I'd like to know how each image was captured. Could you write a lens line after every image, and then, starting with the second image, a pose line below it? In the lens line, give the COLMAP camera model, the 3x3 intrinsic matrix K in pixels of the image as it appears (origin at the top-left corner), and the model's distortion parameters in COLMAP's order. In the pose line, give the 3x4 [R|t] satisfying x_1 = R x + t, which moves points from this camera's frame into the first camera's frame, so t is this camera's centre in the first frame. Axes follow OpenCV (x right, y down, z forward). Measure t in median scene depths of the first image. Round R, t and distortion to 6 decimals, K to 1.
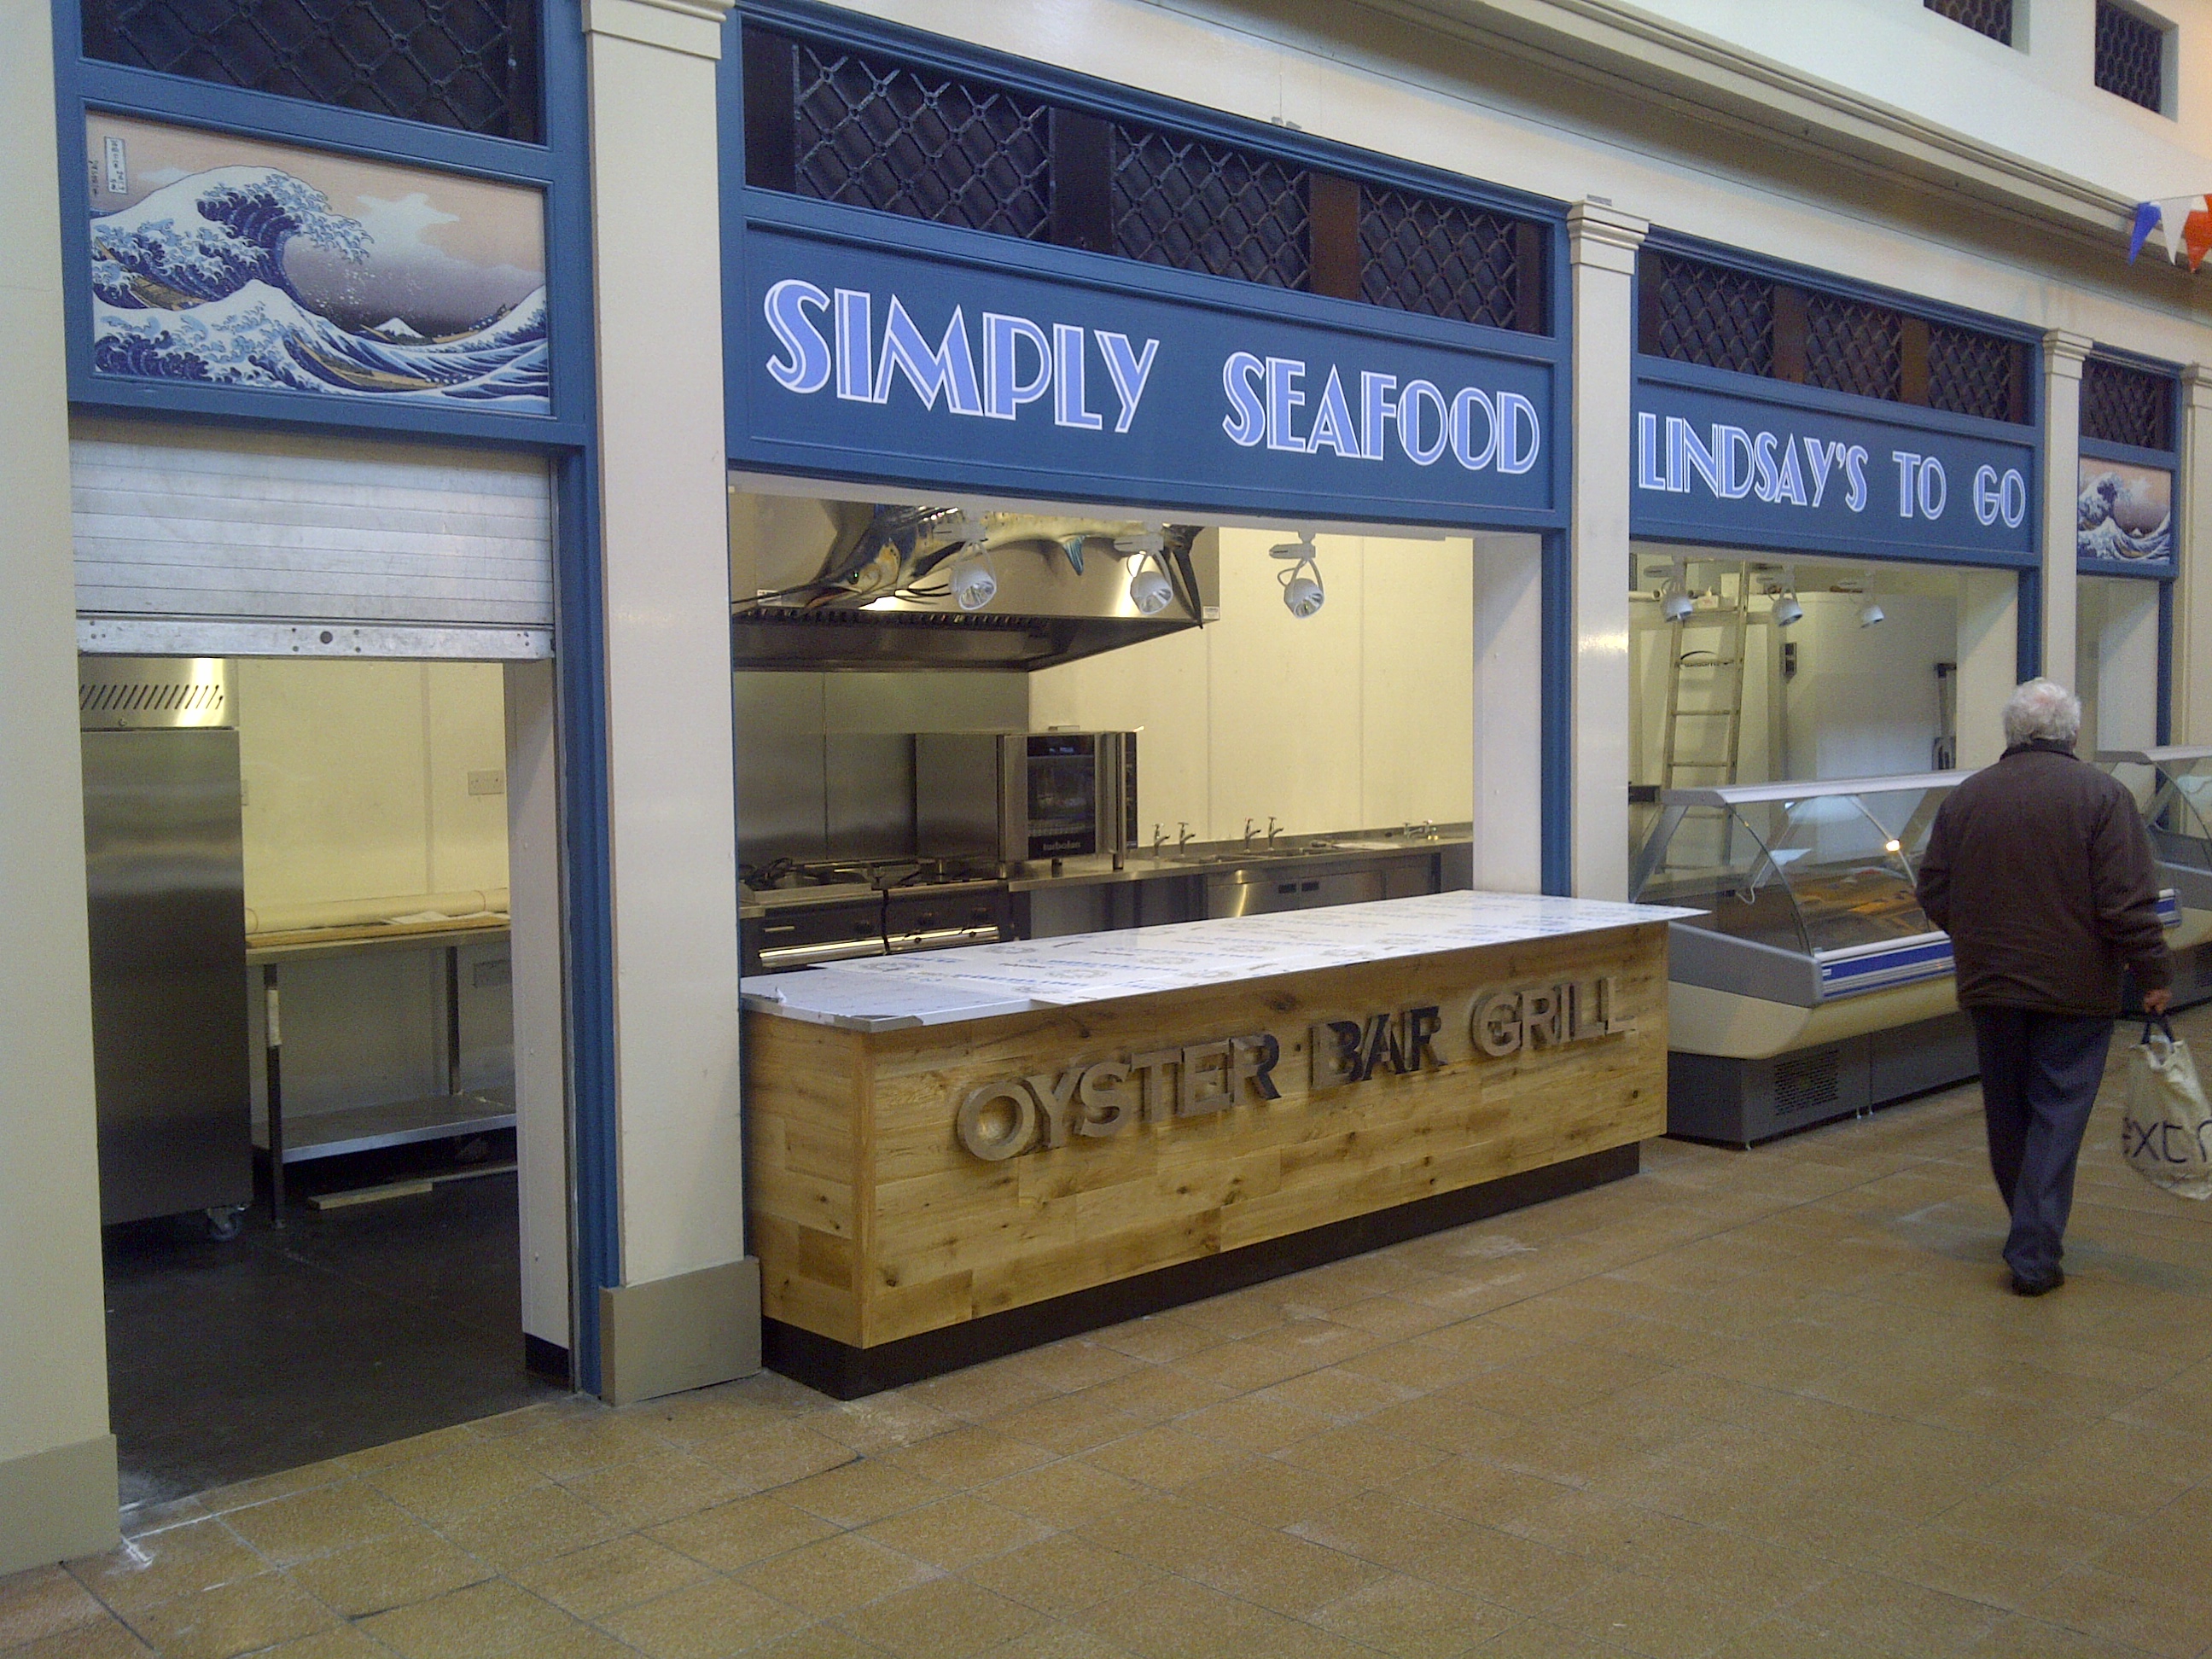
lens RADIAL K [[2175.2, 0, 1104.3], [0, 2175.2, 794.4], [0, 0, 1]] dist [0.013735, 0.013690]
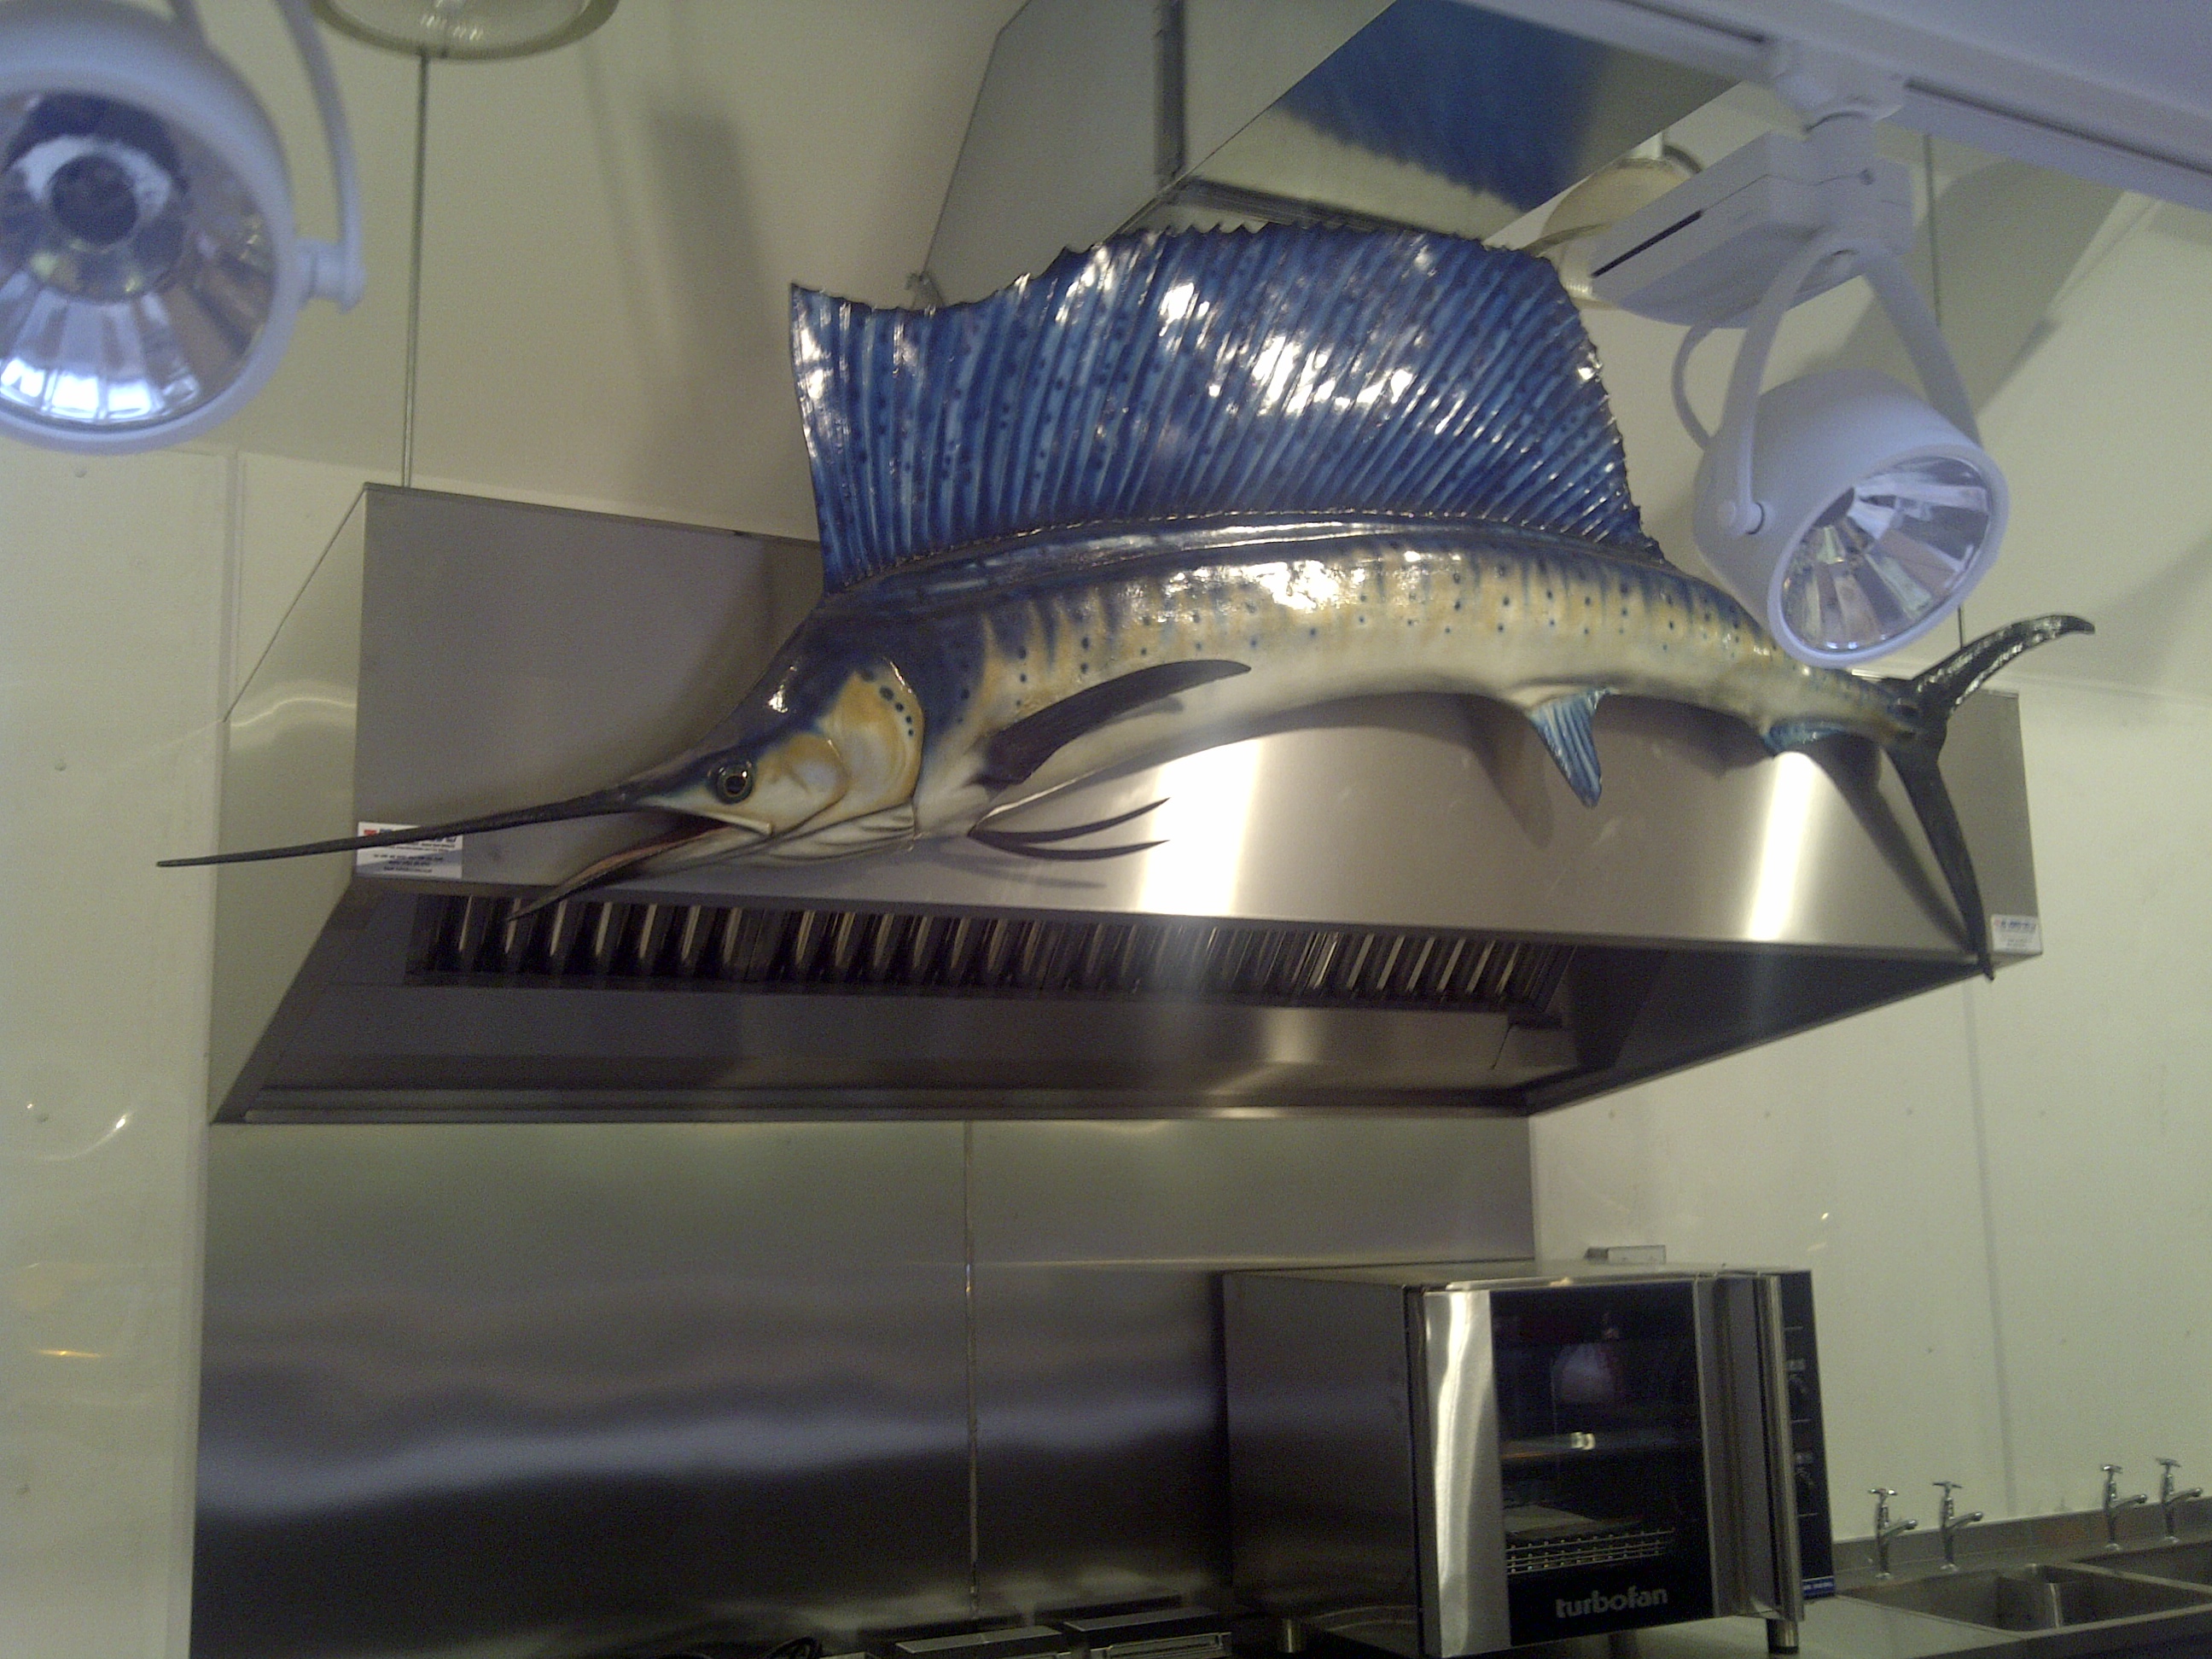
lens RADIAL K [[2175.2, 0, 1104.3], [0, 2175.2, 794.4], [0, 0, 1]] dist [0.013735, 0.013690]
pose [[0.954847, -0.053430, -0.292254, 0.013281], [-0.008663, 0.978270, -0.207154, -0.032177], [0.296971, 0.200332, 0.933635, 0.625181]]
